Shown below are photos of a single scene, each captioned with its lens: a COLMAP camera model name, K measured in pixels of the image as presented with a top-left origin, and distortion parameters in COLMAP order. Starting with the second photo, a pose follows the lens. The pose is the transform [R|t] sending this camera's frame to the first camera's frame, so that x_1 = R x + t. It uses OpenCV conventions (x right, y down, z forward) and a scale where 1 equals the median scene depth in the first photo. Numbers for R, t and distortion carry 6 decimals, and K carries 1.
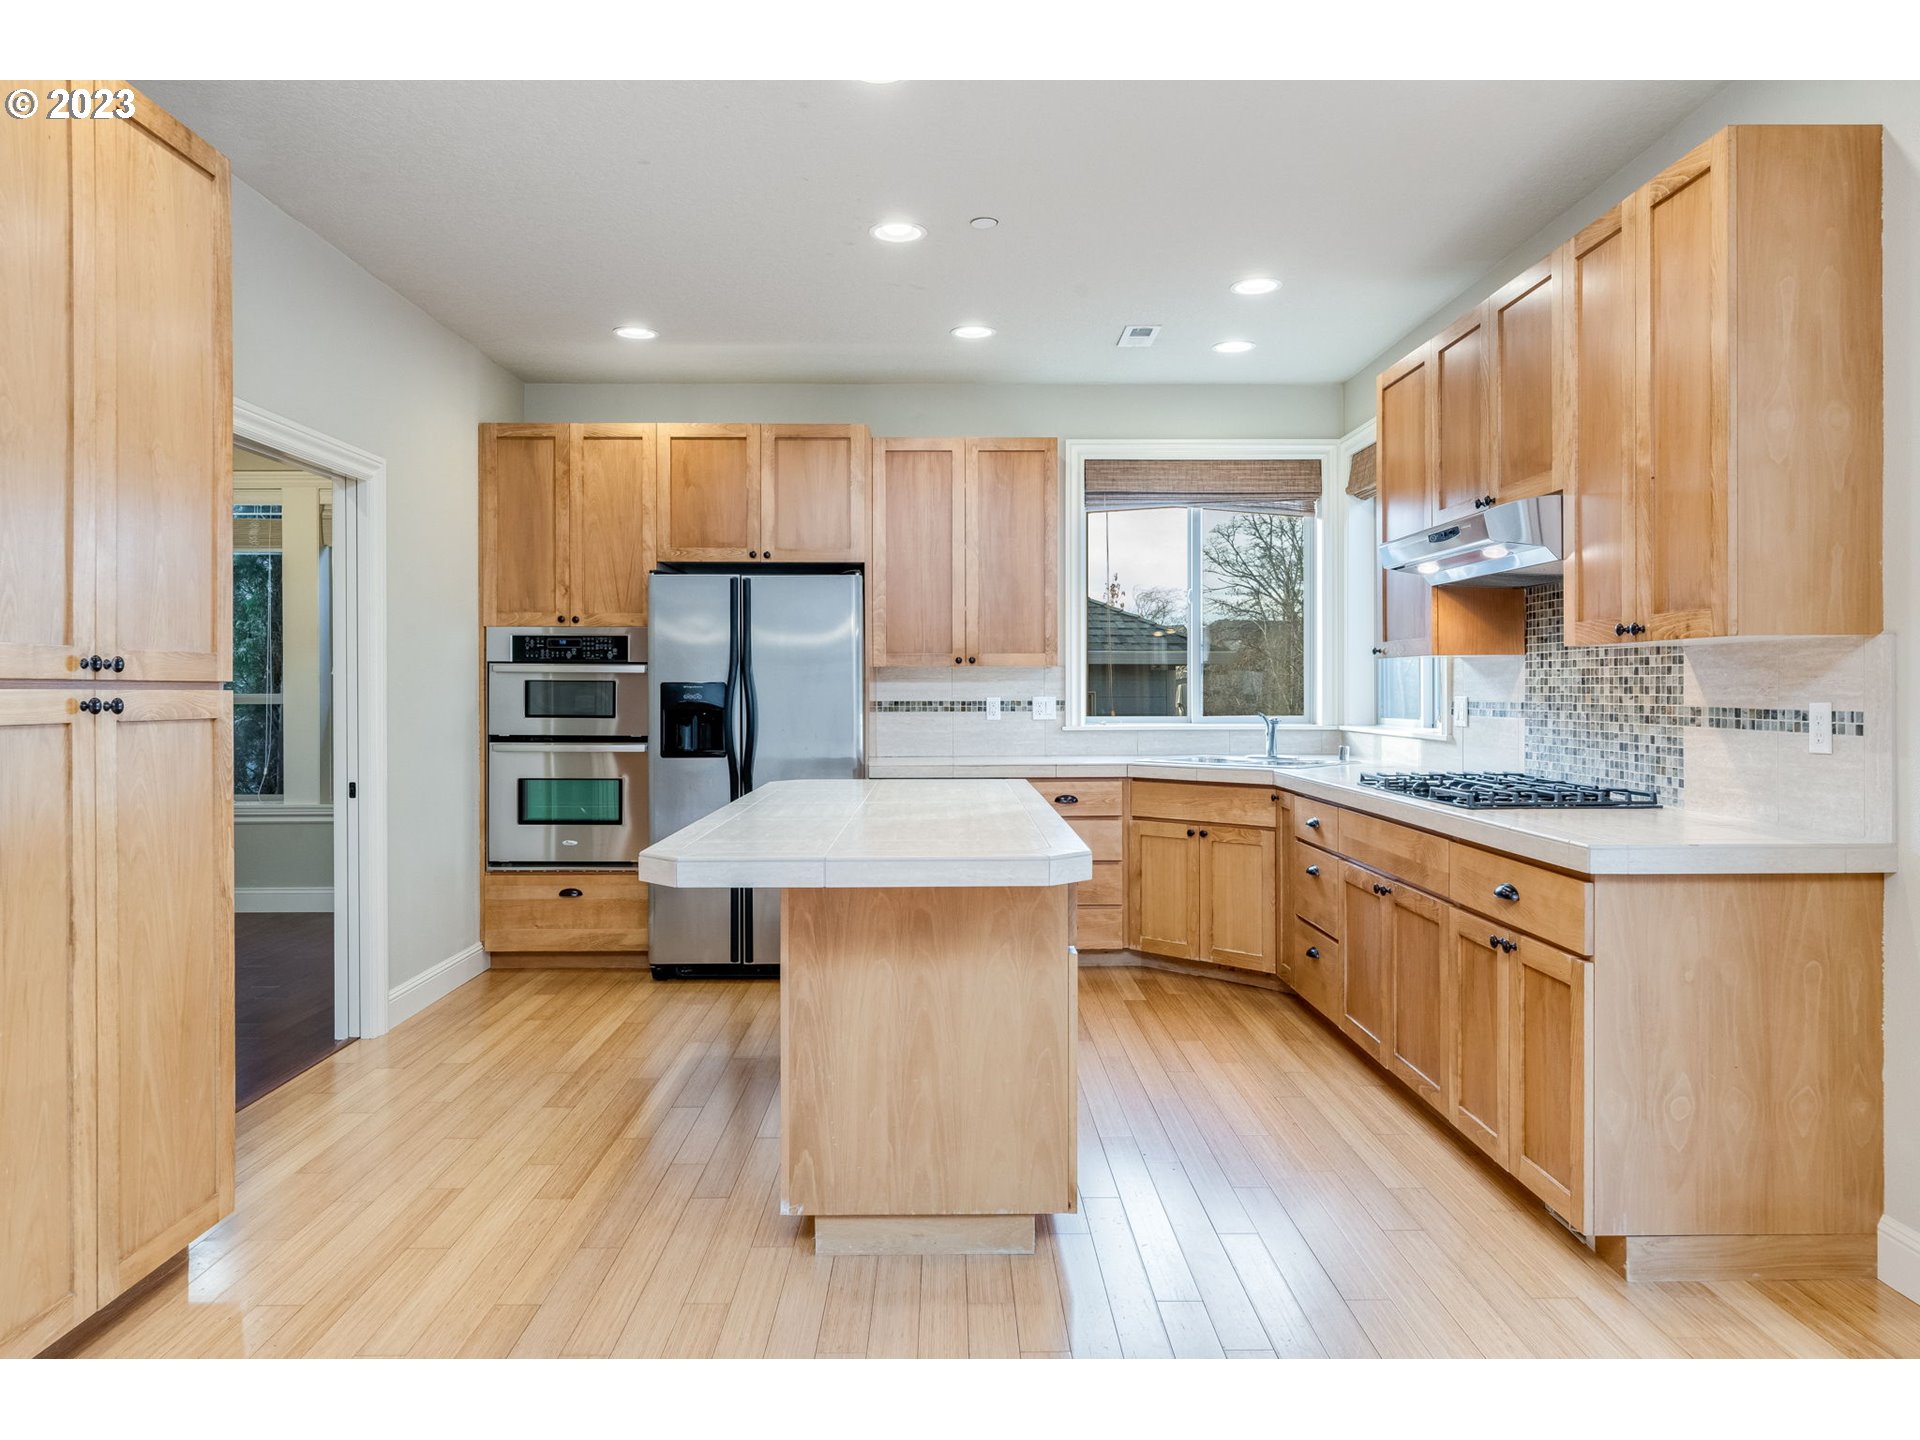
lens RADIAL K [[1271.2, 0, 960.1], [0, 1271.2, 697.9], [0, 0, 1]] dist [0.004800, -0.002065]
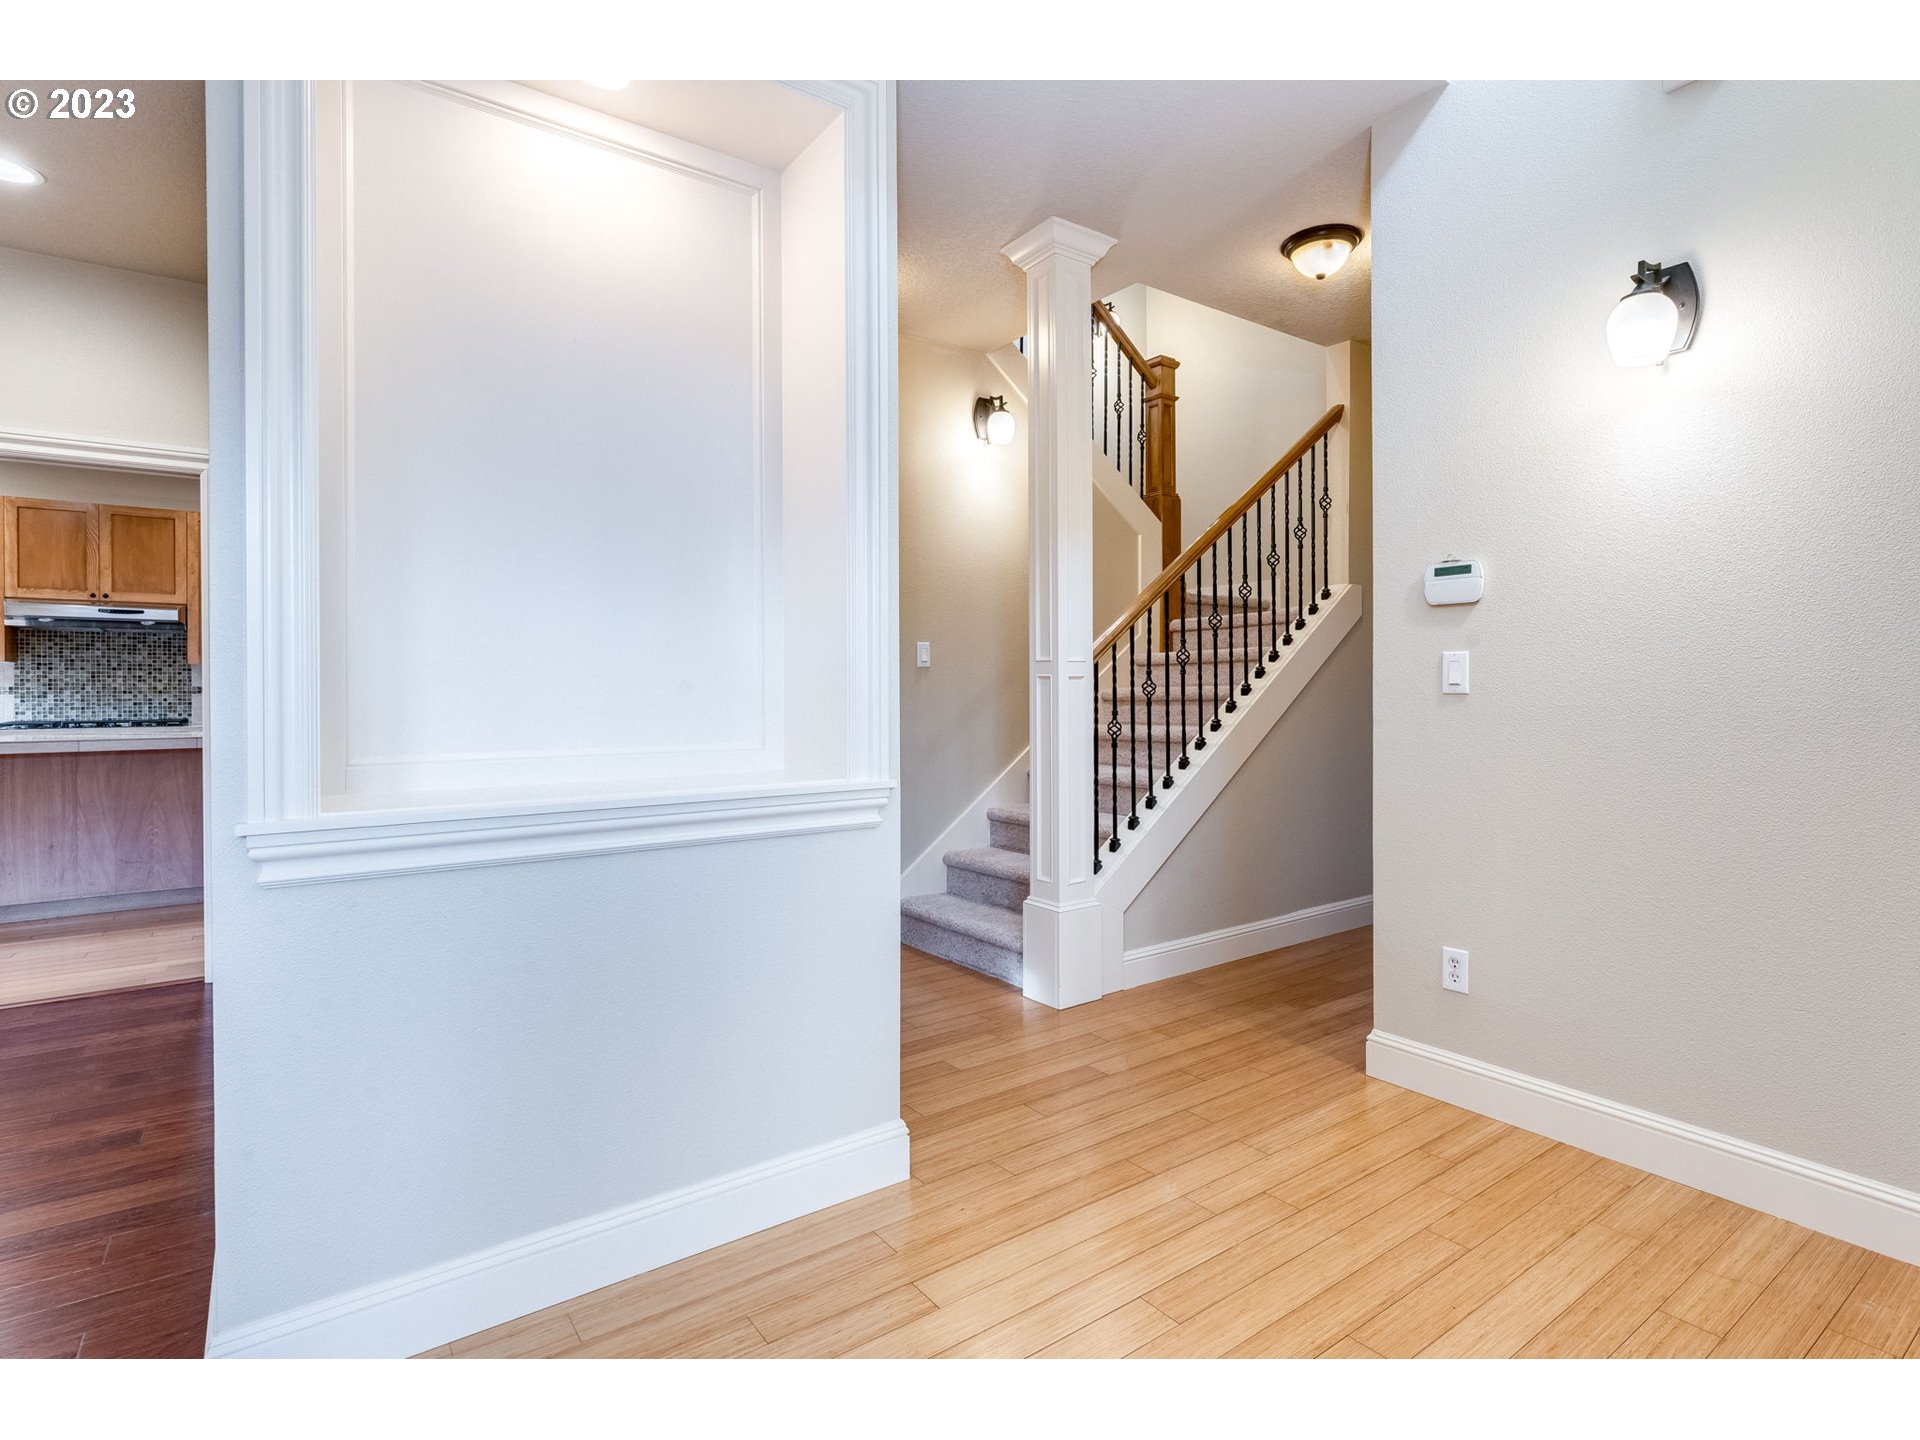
lens RADIAL K [[955.4, 0, 961.1], [0, 955.4, 691.5], [0, 0, 1]] dist [-0.001443, -0.000092]
pose [[-0.574176, 0.003063, 0.818726, -1.246887], [0.010815, 0.999934, 0.003843, 0.016313], [-0.818661, 0.011062, -0.574171, 0.497322]]
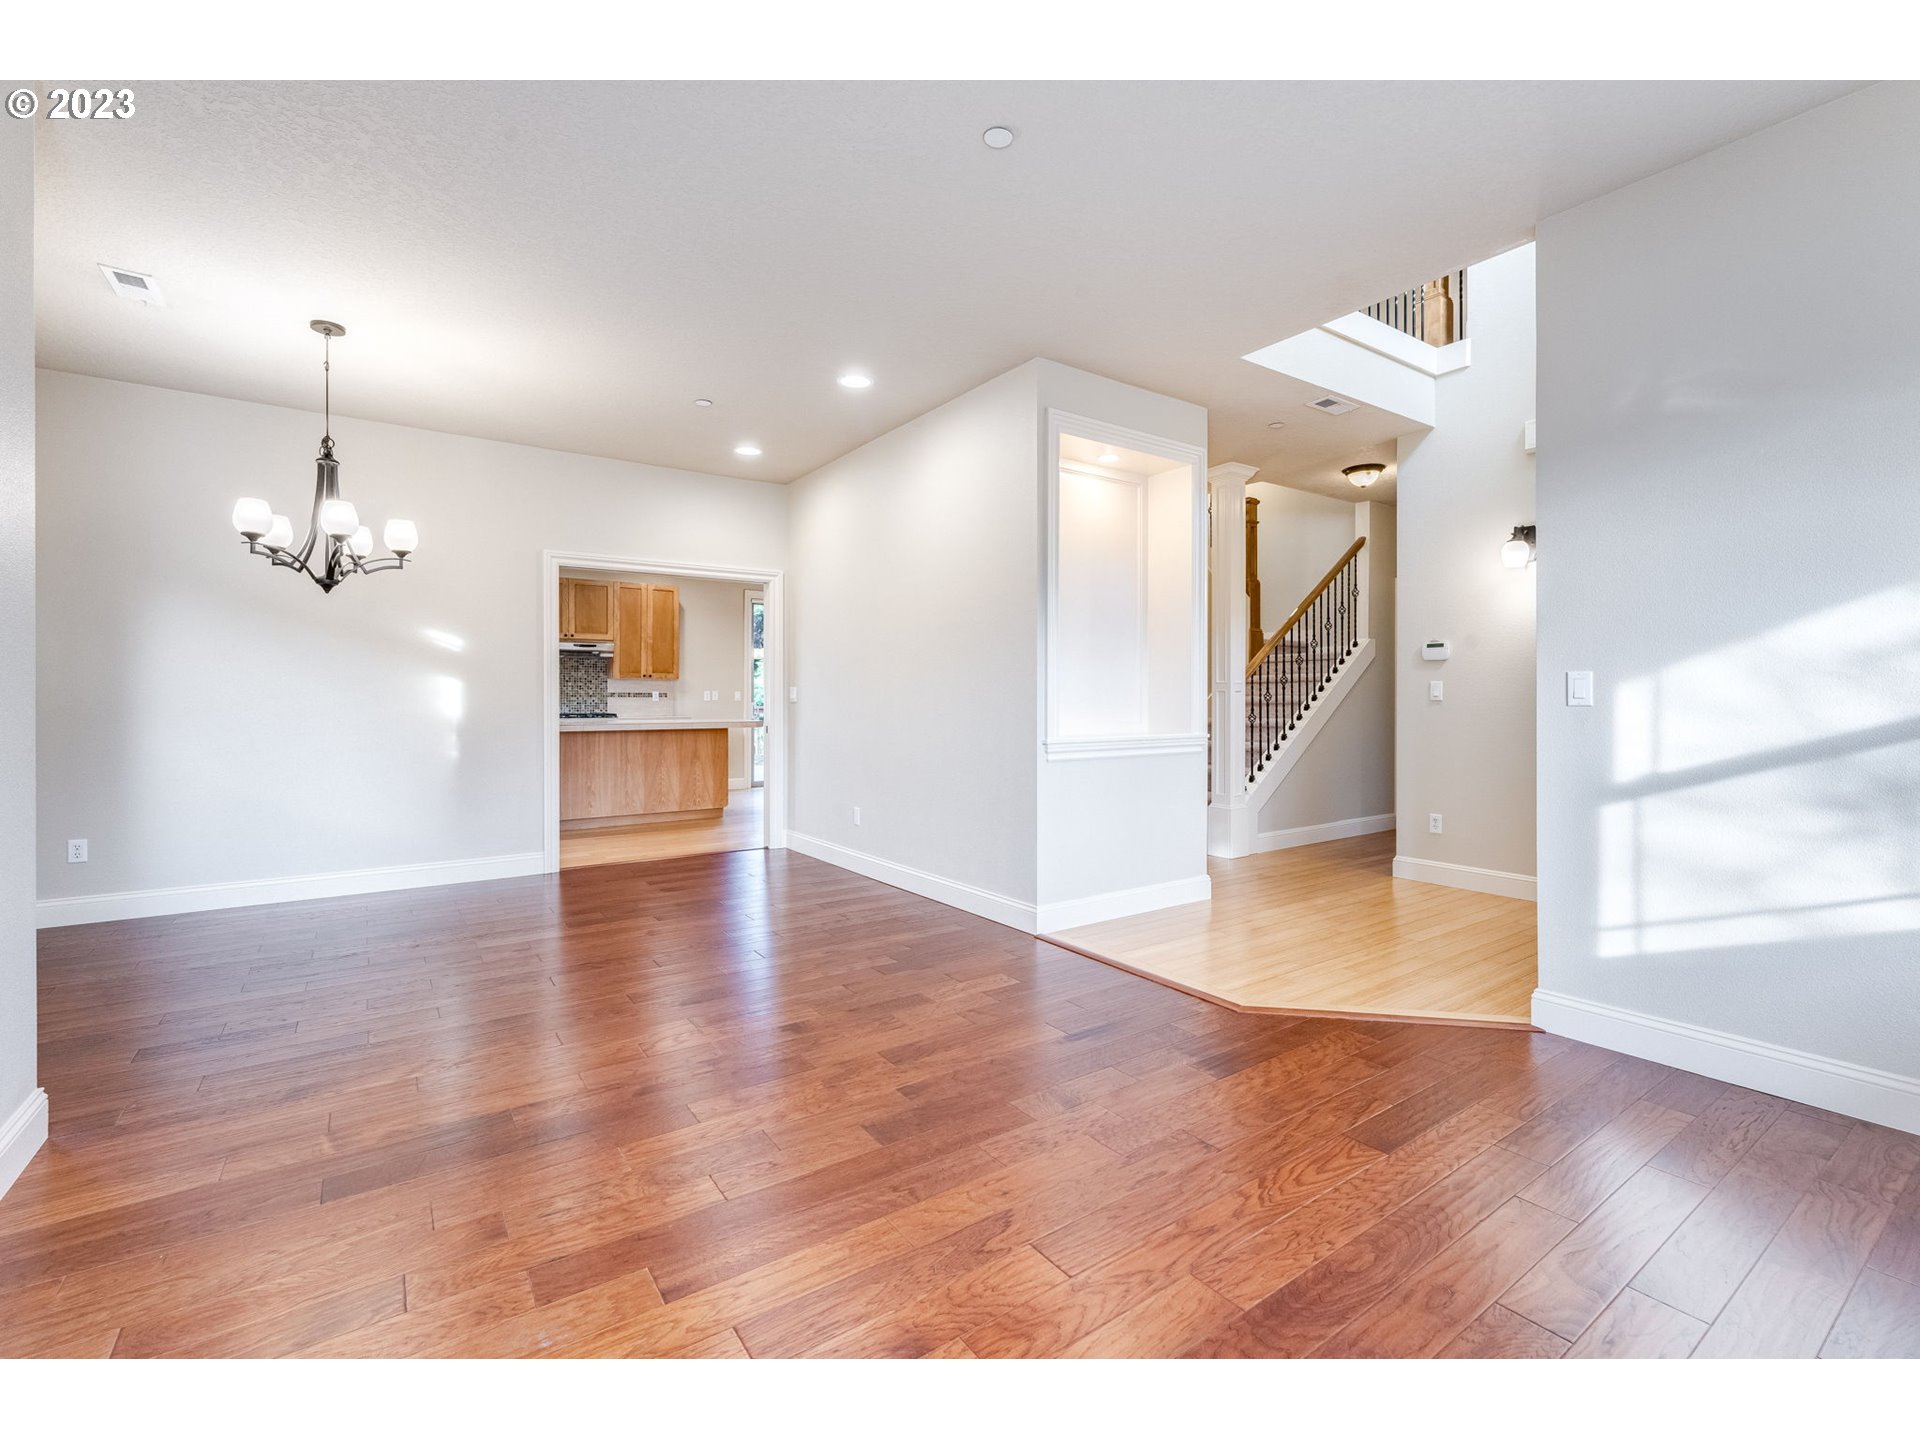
lens RADIAL K [[844.2, 0, 957.9], [0, 844.2, 698.2], [0, 0, 1]] dist [-0.000604, -0.000127]
pose [[-0.564418, -0.000683, 0.825489, -1.469698], [0.006459, 0.999965, 0.005244, 0.010978], [-0.825464, 0.008292, -0.564394, 0.983201]]
